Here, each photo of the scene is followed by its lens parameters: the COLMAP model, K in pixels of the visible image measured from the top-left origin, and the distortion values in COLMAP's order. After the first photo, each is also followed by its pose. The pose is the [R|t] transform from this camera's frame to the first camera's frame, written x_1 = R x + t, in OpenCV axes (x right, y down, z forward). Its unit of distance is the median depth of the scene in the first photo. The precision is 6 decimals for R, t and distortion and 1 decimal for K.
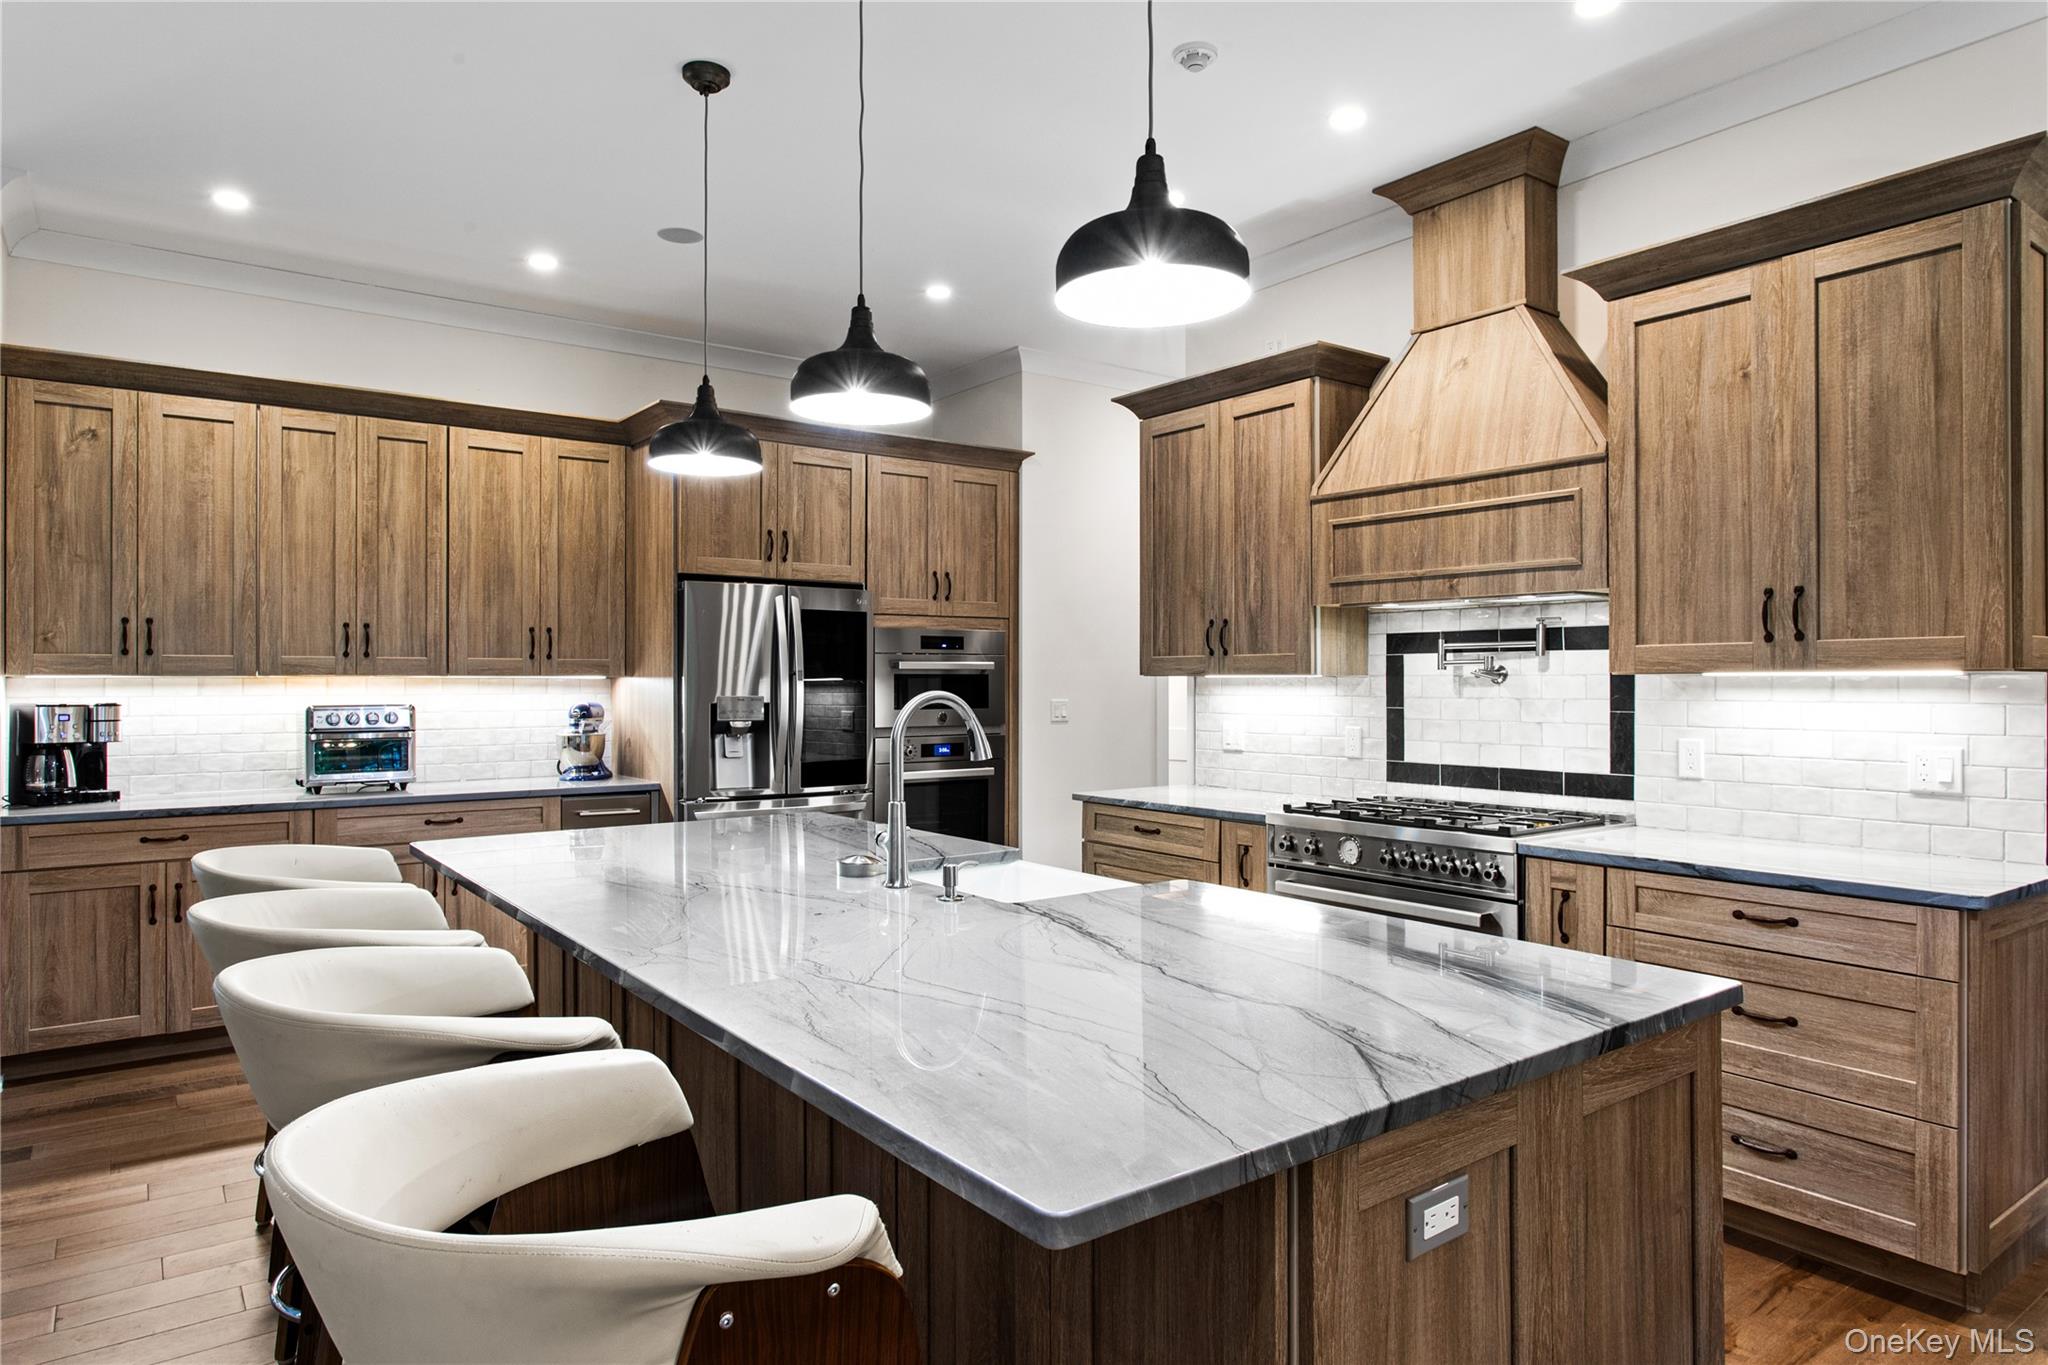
lens RADIAL K [[1214.5, 0, 1026.9], [0, 1214.5, 681.8], [0, 0, 1]] dist [-0.013355, 0.003149]
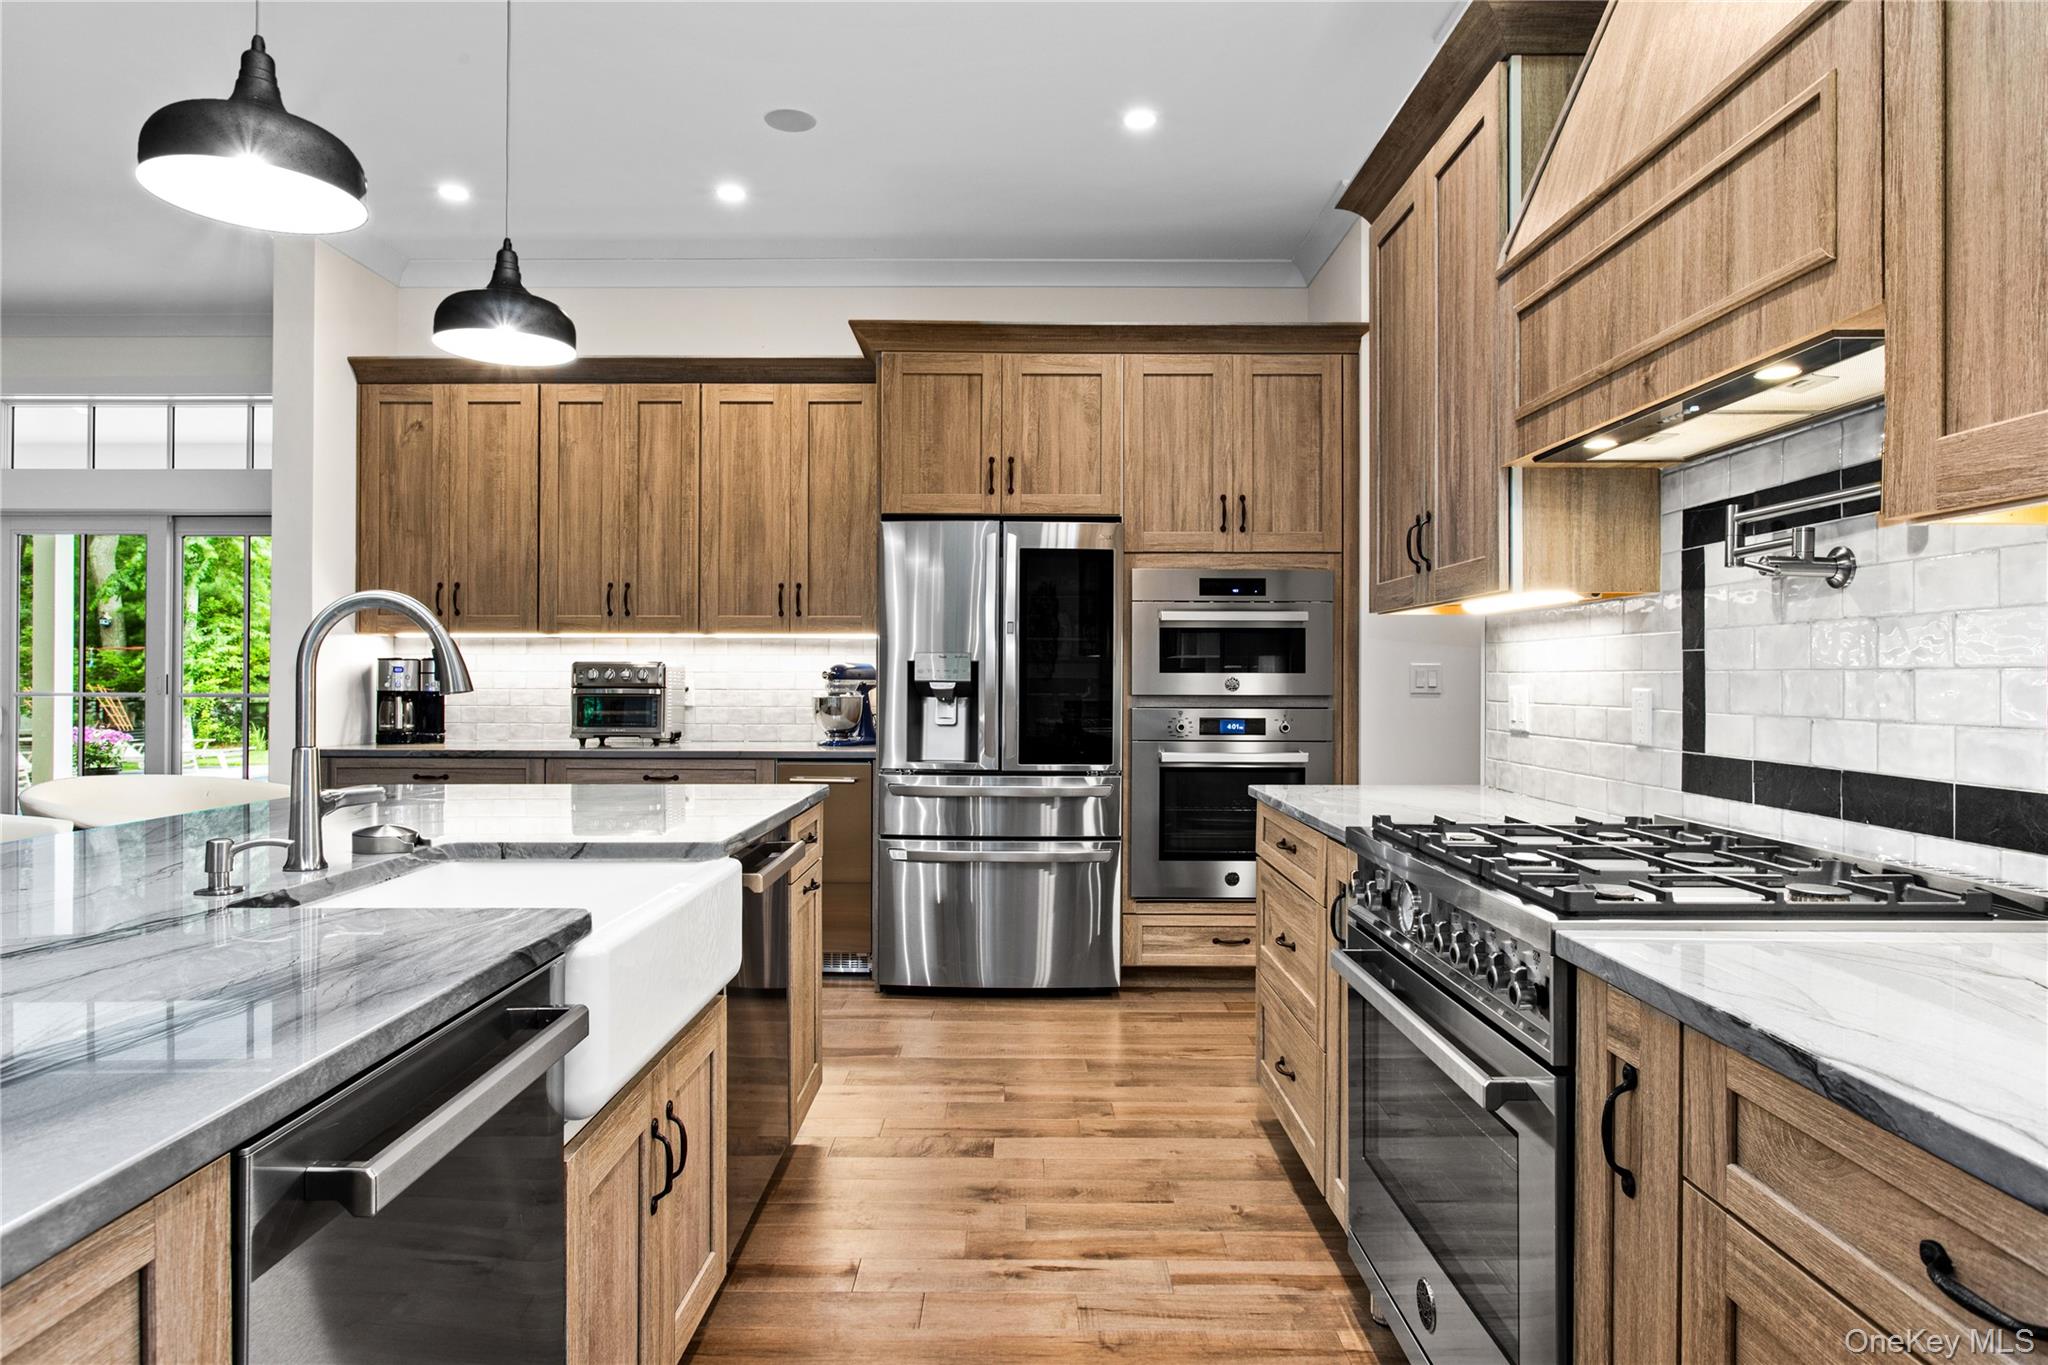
lens RADIAL K [[1214.5, 0, 1015.5], [0, 1214.5, 674.7], [0, 0, 1]] dist [-0.013355, 0.003149]
pose [[0.800926, 0.002092, -0.598759, 0.334950], [-0.003171, 0.999995, -0.000747, 0.029196], [0.598754, 0.002497, 0.800929, 0.361254]]
